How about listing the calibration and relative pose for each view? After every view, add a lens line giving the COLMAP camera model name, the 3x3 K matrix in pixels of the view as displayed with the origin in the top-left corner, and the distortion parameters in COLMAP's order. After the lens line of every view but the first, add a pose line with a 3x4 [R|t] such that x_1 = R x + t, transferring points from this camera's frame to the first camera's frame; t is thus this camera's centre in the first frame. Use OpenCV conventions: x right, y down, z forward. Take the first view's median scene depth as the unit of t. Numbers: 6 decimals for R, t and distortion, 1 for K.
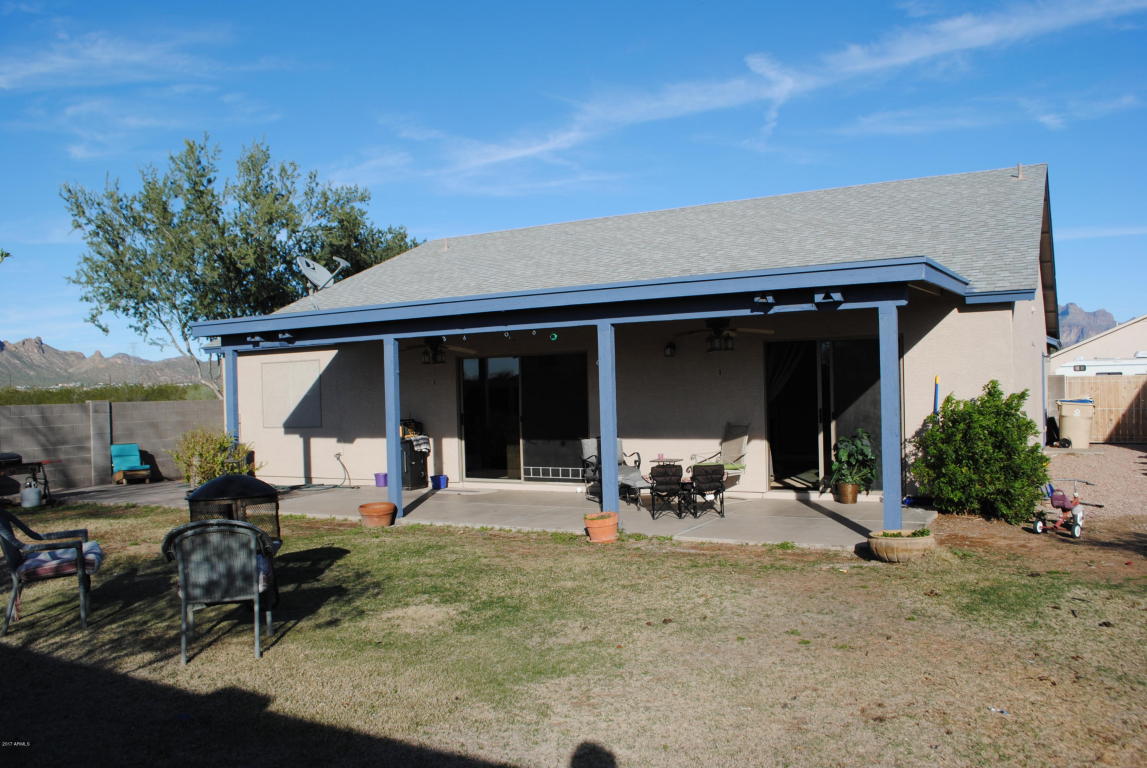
lens RADIAL K [[907.3, 0, 596.3], [0, 907.3, 408.0], [0, 0, 1]] dist [-0.085720, 0.012069]
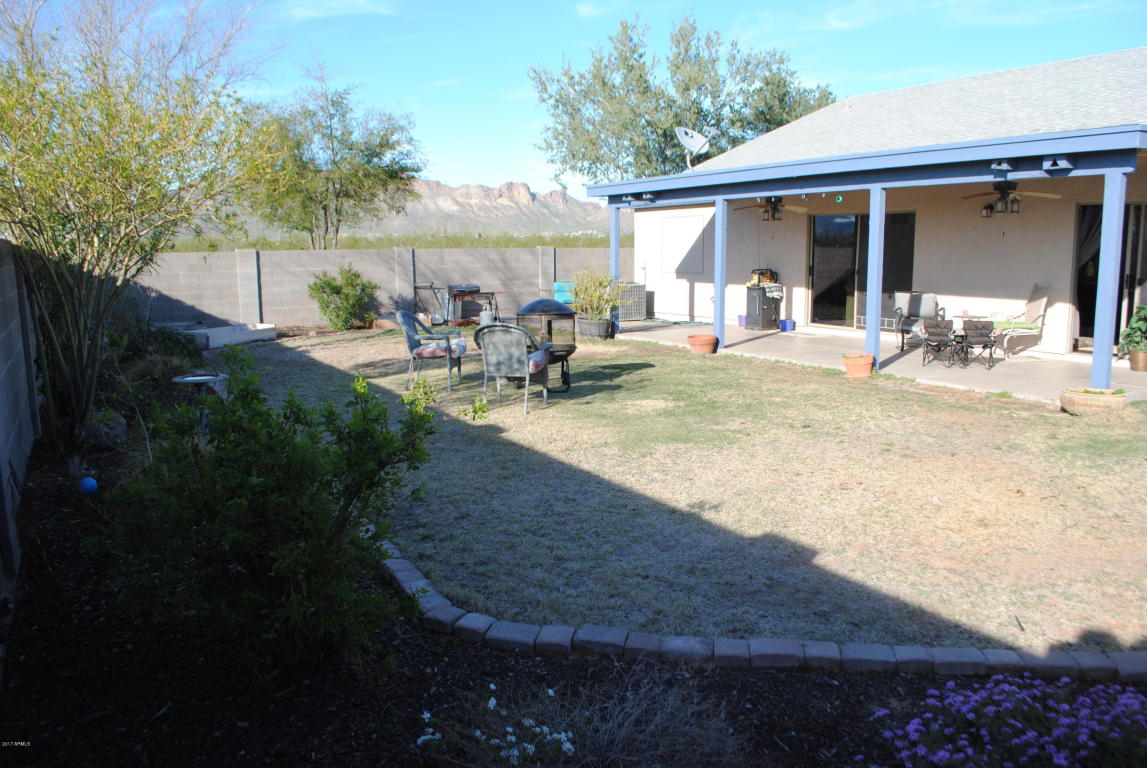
lens RADIAL K [[907.3, 0, 596.6], [0, 907.3, 410.8], [0, 0, 1]] dist [-0.085720, 0.012069]
pose [[0.863376, 0.110149, -0.492391, 0.195101], [-0.028059, 0.984852, 0.171114, -0.000311], [0.503780, -0.133920, 0.853388, -0.112233]]
